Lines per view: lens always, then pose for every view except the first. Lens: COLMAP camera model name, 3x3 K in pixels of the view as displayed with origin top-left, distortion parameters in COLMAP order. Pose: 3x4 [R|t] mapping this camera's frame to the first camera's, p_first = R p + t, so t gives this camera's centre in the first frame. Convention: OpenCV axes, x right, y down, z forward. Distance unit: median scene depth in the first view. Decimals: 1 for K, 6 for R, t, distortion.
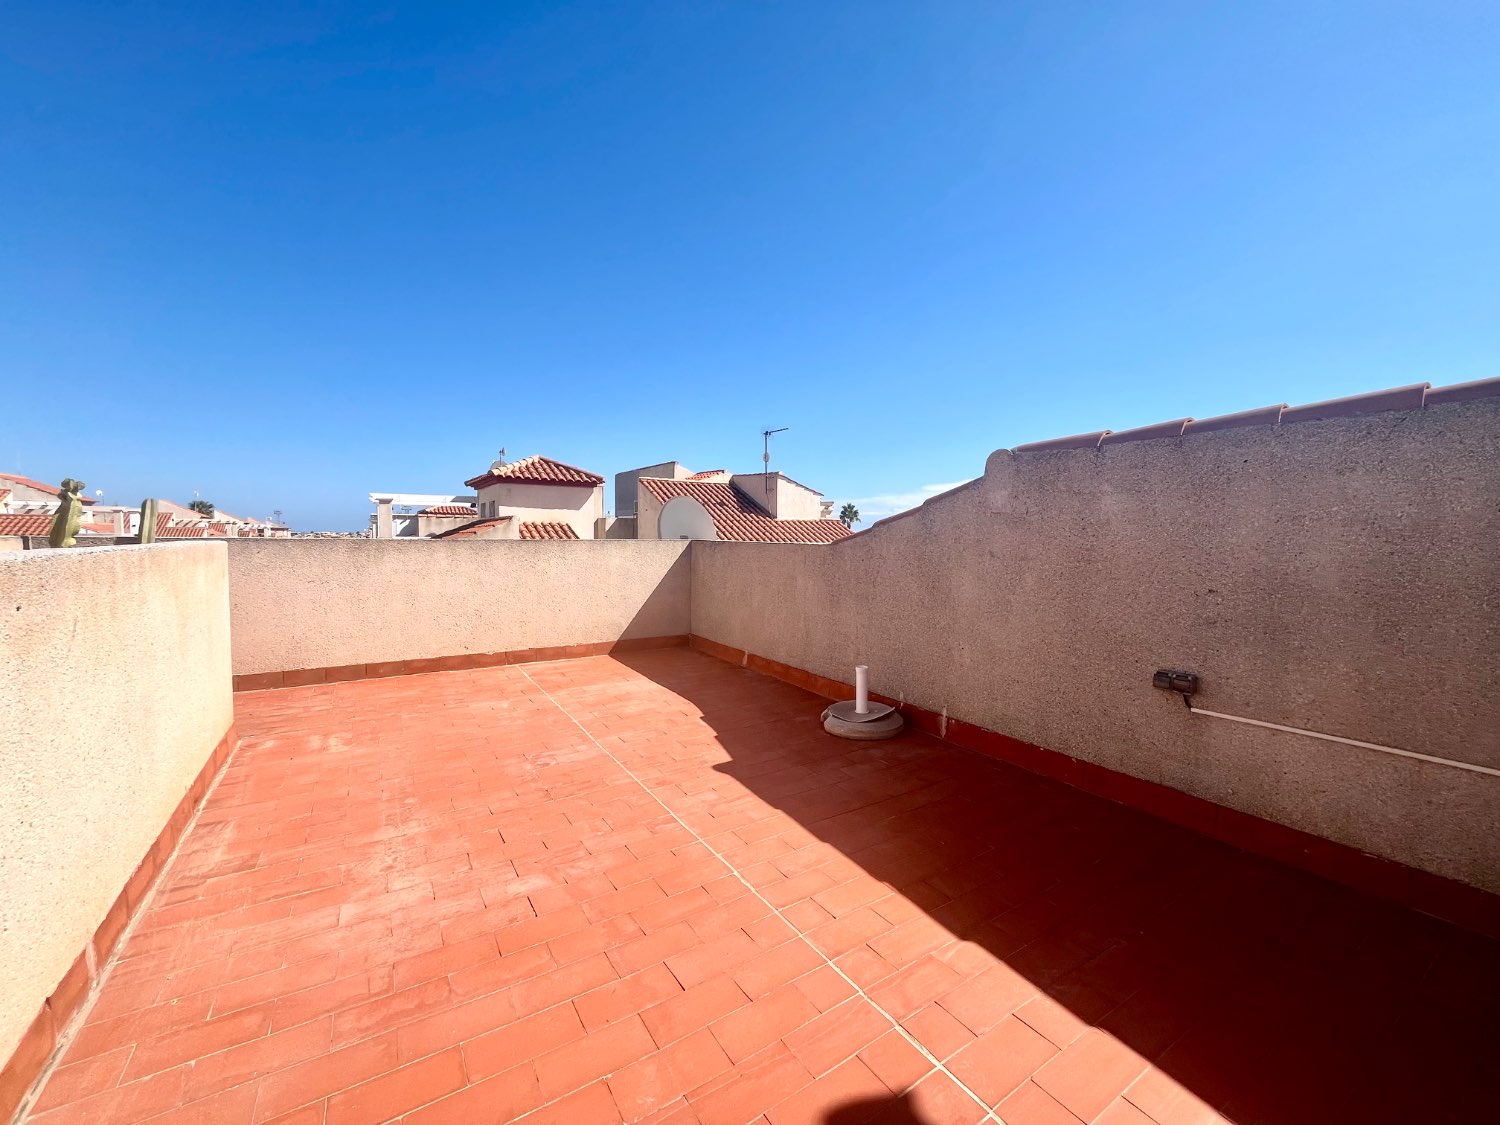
lens RADIAL K [[603.4, 0, 745.5], [0, 603.4, 562.2], [0, 0, 1]] dist [-0.000734, -0.004949]
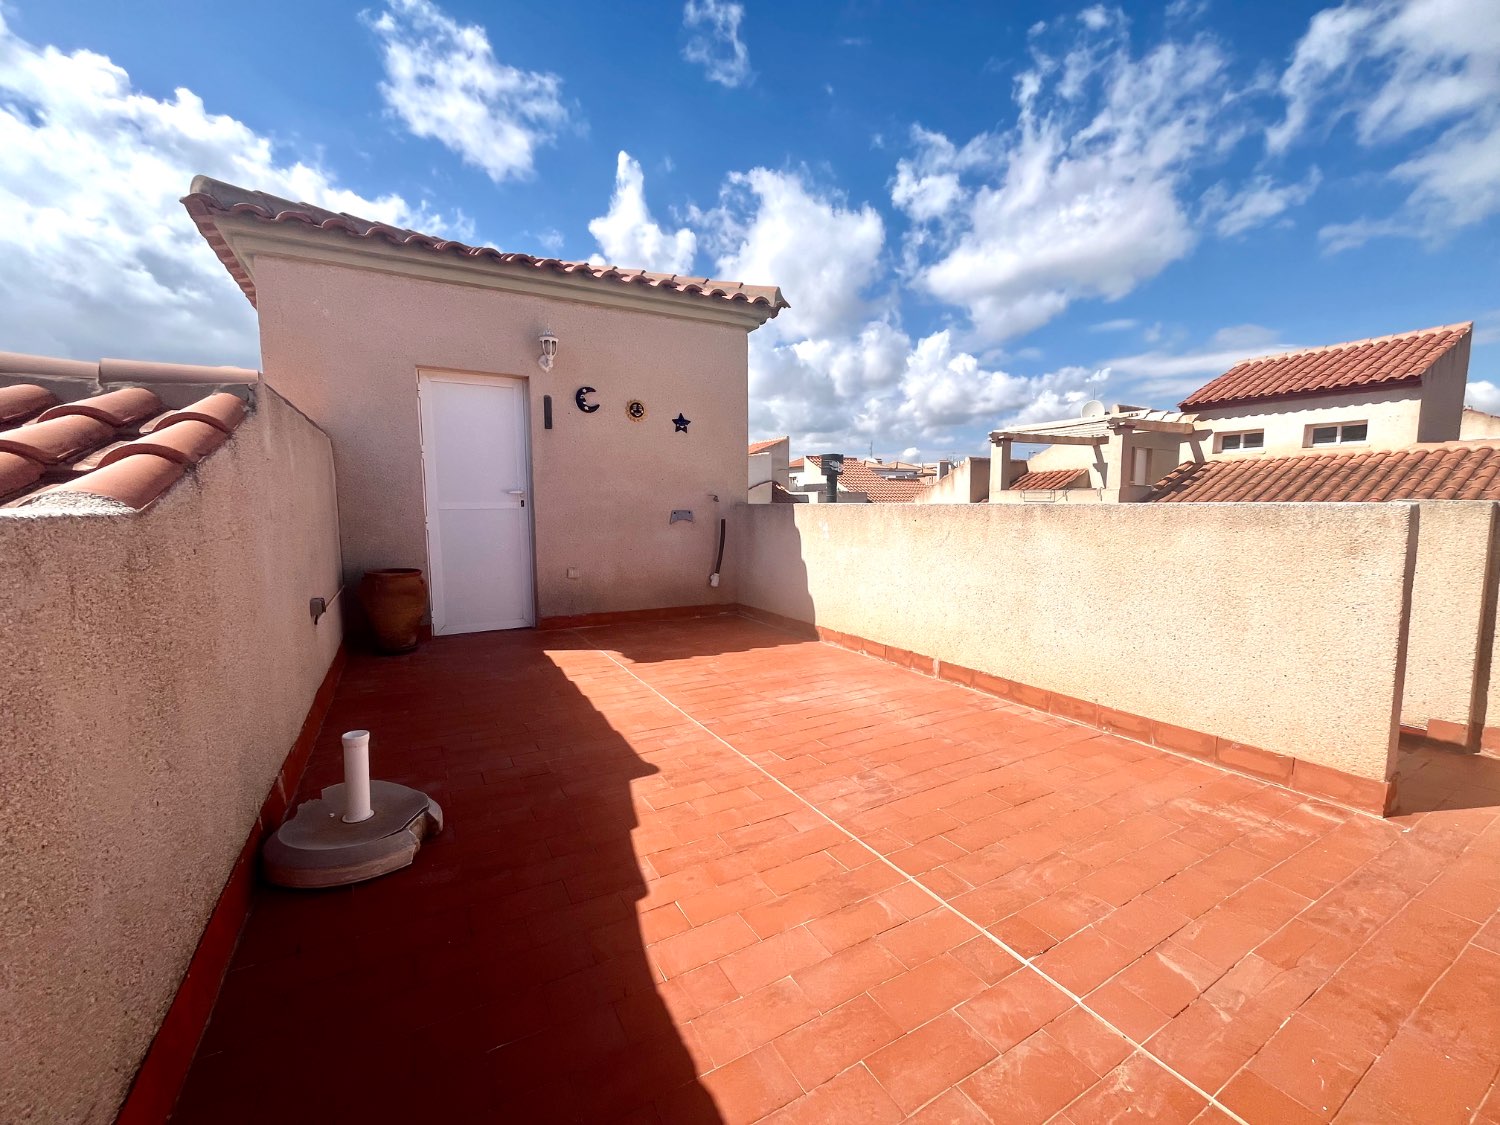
lens RADIAL K [[603.4, 0, 745.5], [0, 603.4, 562.2], [0, 0, 1]] dist [-0.000734, -0.004949]
pose [[-0.998740, -0.011040, 0.048959, -0.245451], [-0.003898, 0.989624, 0.143629, -0.077437], [-0.050037, 0.143257, -0.988420, 2.063034]]
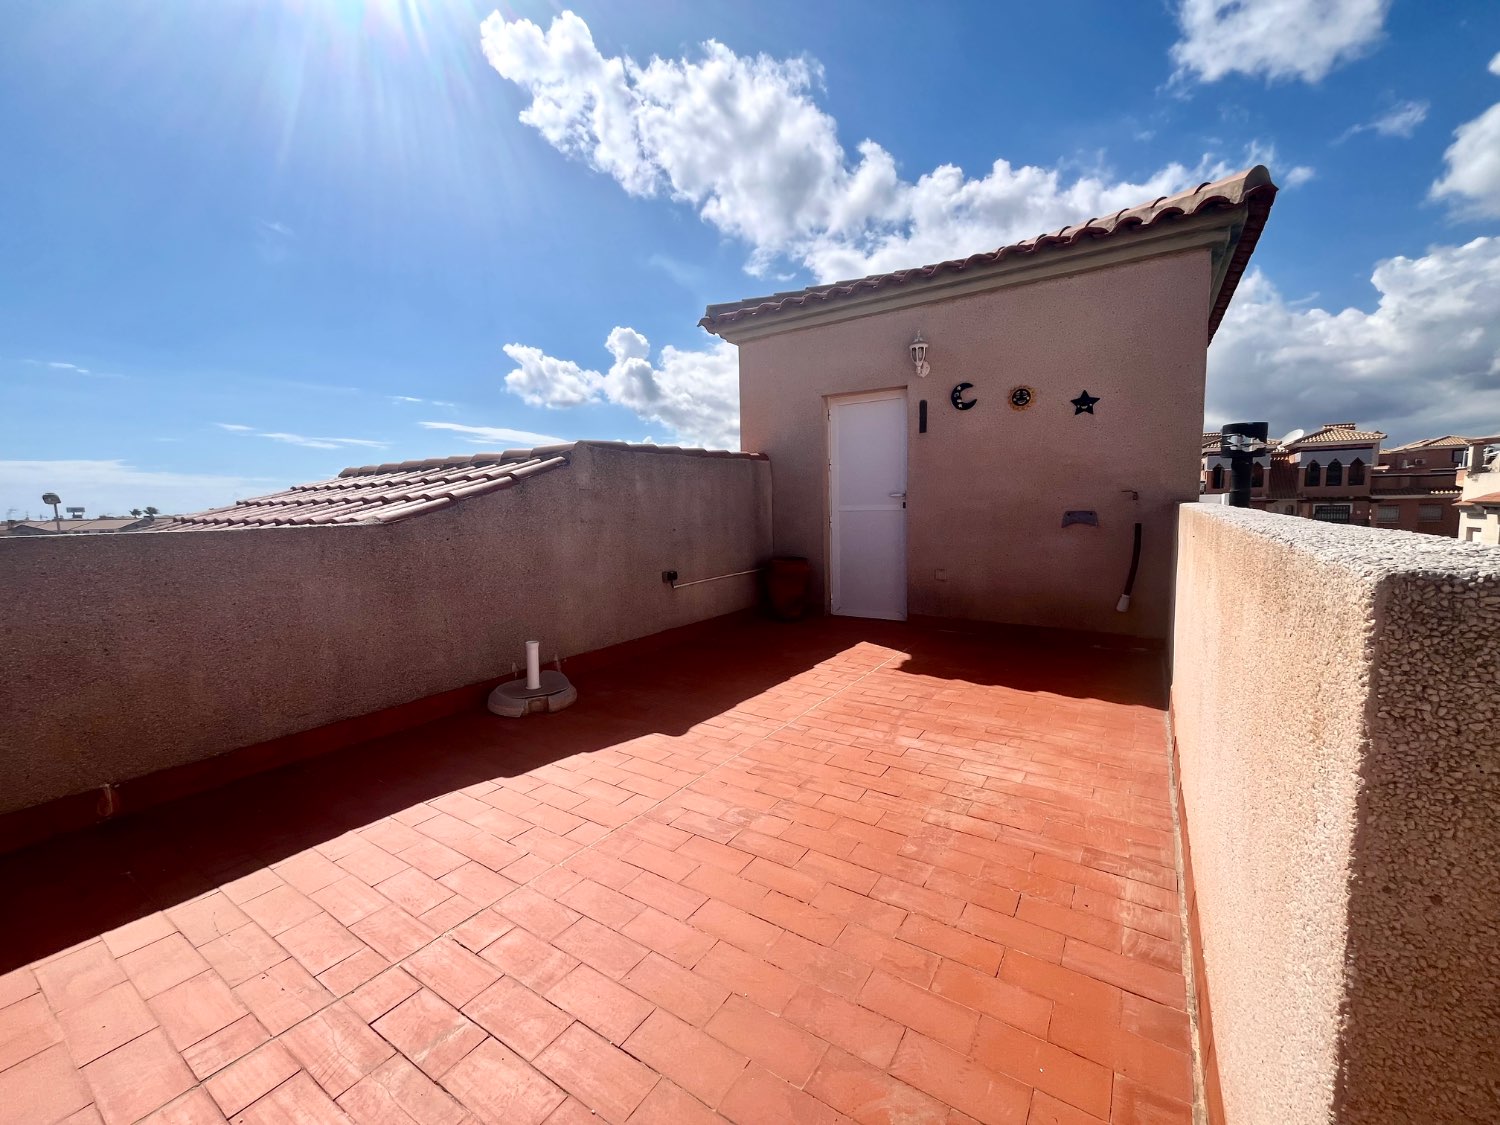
lens RADIAL K [[603.4, 0, 745.5], [0, 603.4, 562.2], [0, 0, 1]] dist [-0.000734, -0.004949]
pose [[-0.413382, -0.087044, 0.906388, -1.149706], [0.060253, 0.990624, 0.122614, -0.076533], [-0.908562, 0.105298, -0.404261, 1.480441]]
